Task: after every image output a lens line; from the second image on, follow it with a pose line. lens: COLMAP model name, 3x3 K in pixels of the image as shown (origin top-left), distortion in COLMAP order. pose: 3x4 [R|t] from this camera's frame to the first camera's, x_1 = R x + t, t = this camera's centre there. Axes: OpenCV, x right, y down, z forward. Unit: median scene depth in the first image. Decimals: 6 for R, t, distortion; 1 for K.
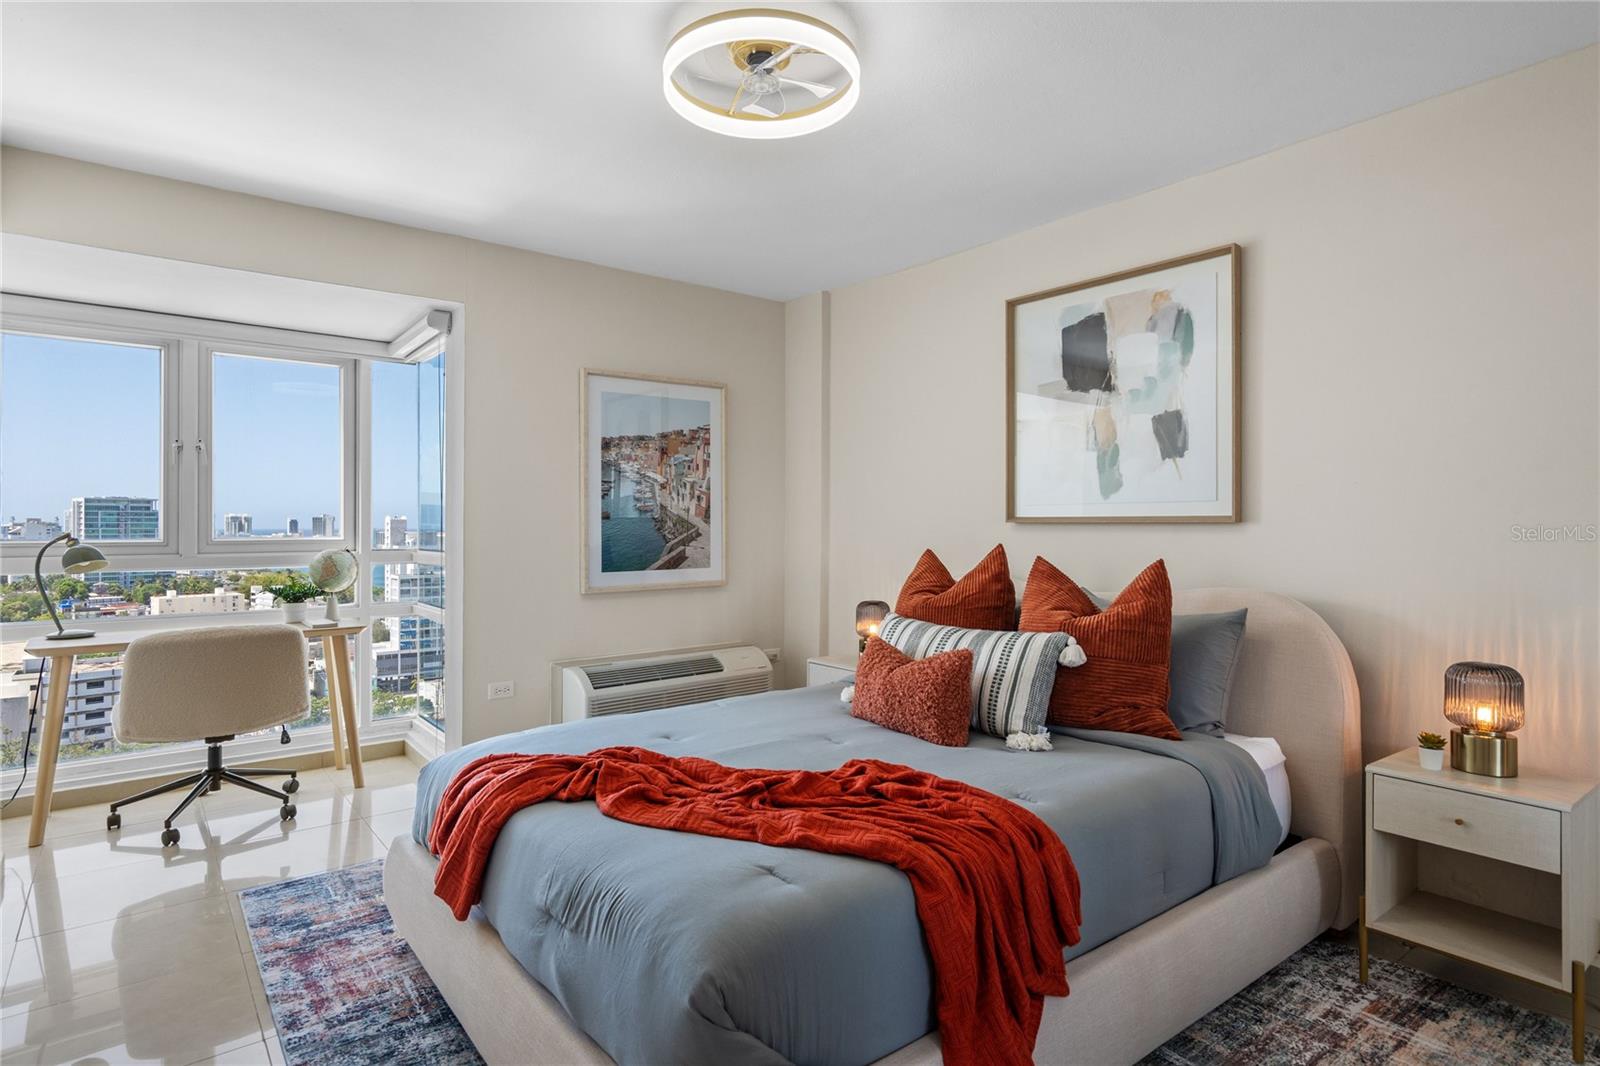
lens RADIAL K [[859.6, 0, 807.1], [0, 859.6, 522.9], [0, 0, 1]] dist [0.000399, 0.000368]
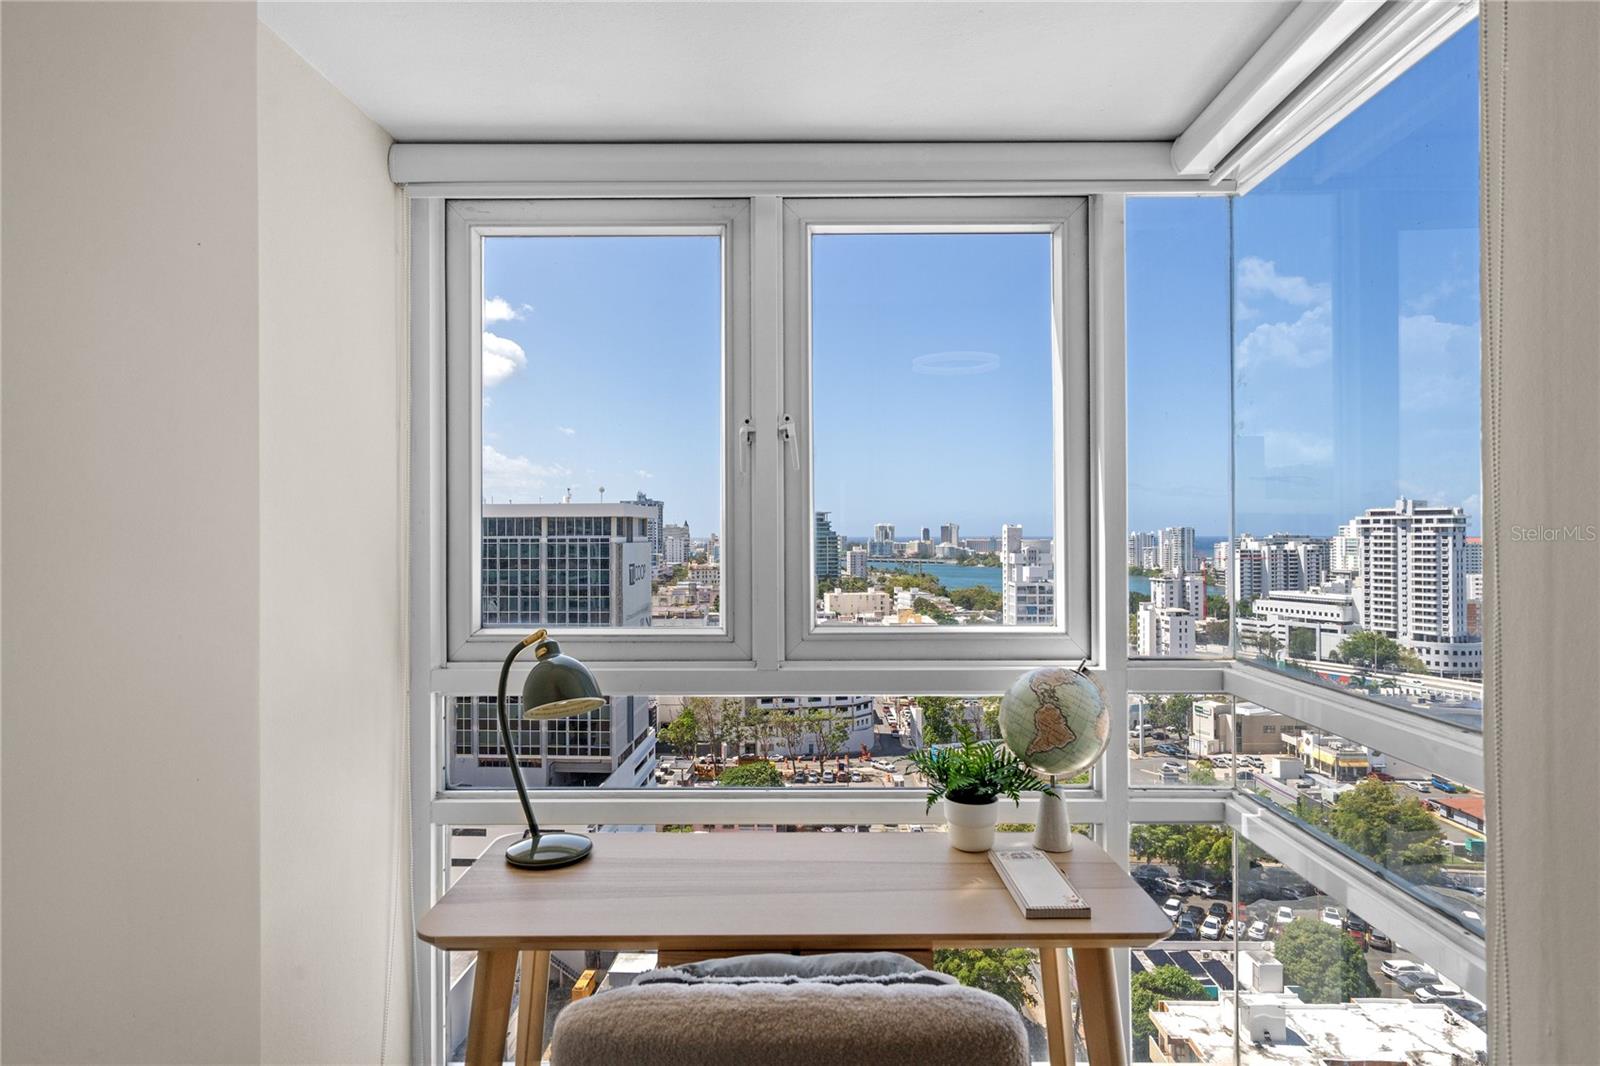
lens RADIAL K [[859.6, 0, 807.1], [0, 859.6, 522.9], [0, 0, 1]] dist [0.000399, 0.000368]
pose [[0.780777, -0.009358, -0.624740, -0.216337], [0.005141, 0.999950, -0.008554, -0.018558], [0.624789, 0.003467, 0.780786, 0.341712]]
